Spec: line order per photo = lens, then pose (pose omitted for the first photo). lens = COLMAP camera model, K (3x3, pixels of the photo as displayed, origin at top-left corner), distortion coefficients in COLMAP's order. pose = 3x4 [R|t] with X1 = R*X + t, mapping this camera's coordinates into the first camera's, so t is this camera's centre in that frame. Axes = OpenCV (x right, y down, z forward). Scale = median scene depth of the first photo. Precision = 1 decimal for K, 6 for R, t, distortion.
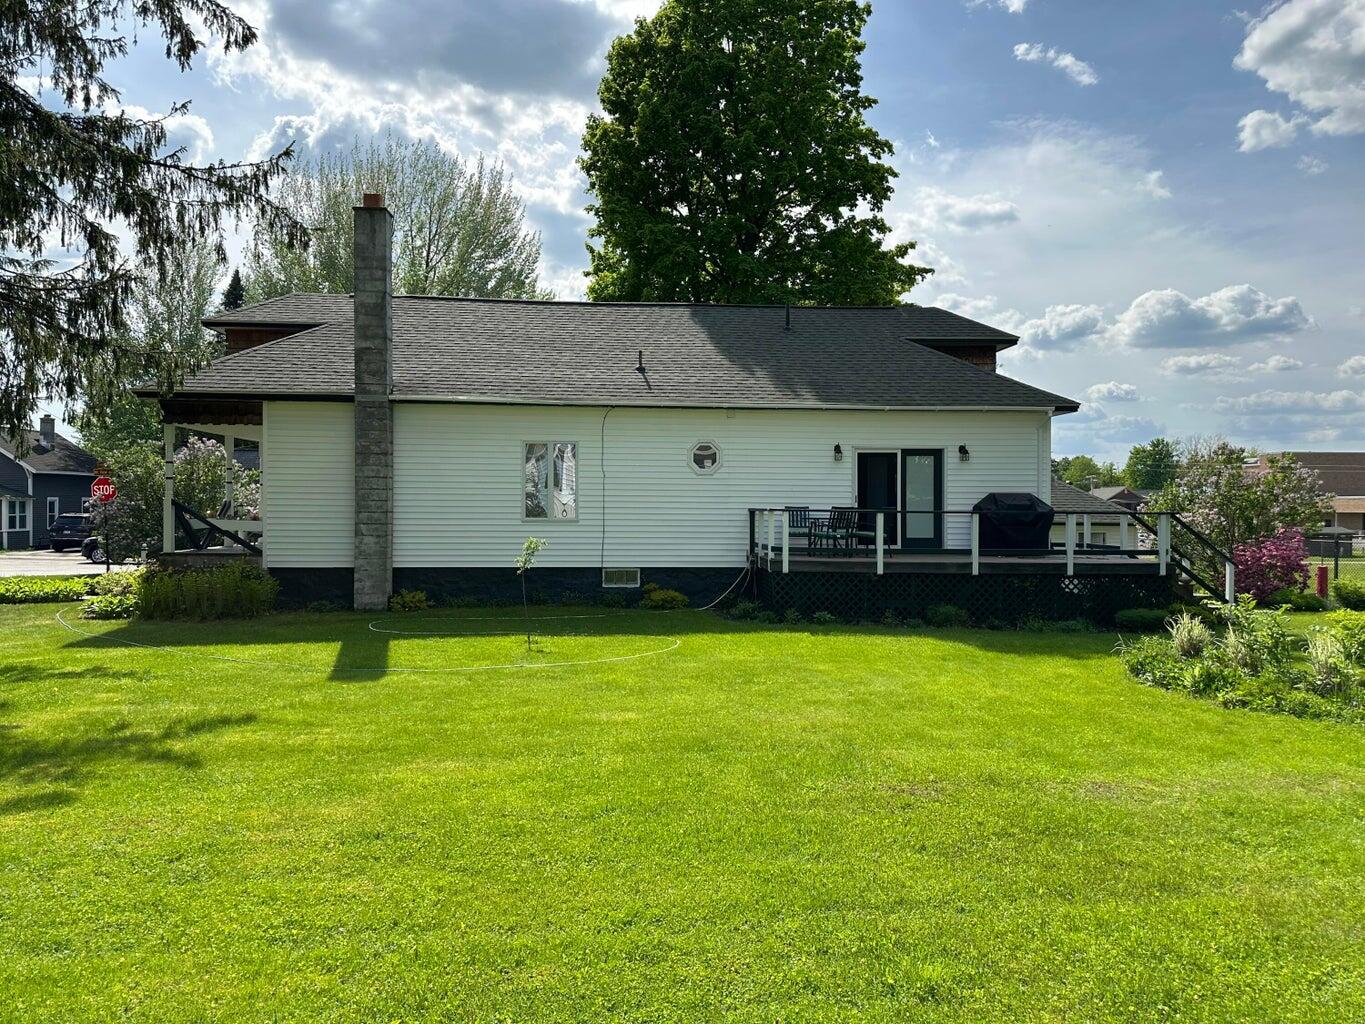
lens RADIAL K [[977.4, 0, 682.5], [0, 977.4, 512.0], [0, 0, 1]] dist [0.002386, -0.000598]
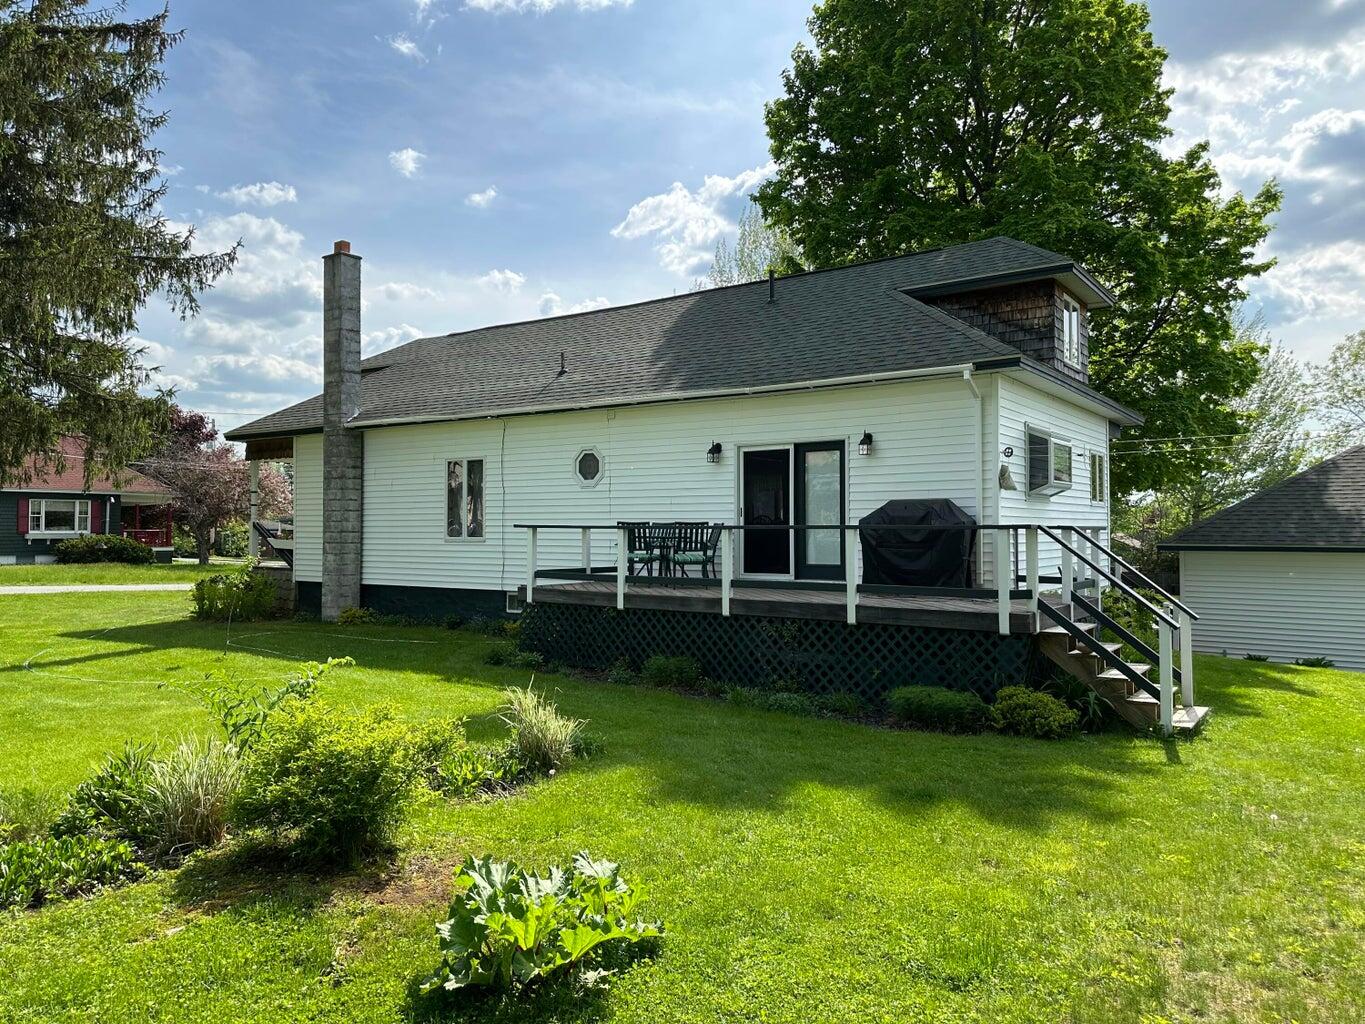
lens RADIAL K [[977.4, 0, 682.5], [0, 977.4, 512.0], [0, 0, 1]] dist [0.002386, -0.000598]
pose [[0.766254, -0.018642, -0.642268, 0.647606], [-0.003860, 0.999427, -0.033615, 0.012361], [0.642527, 0.028236, 0.765743, 0.398944]]
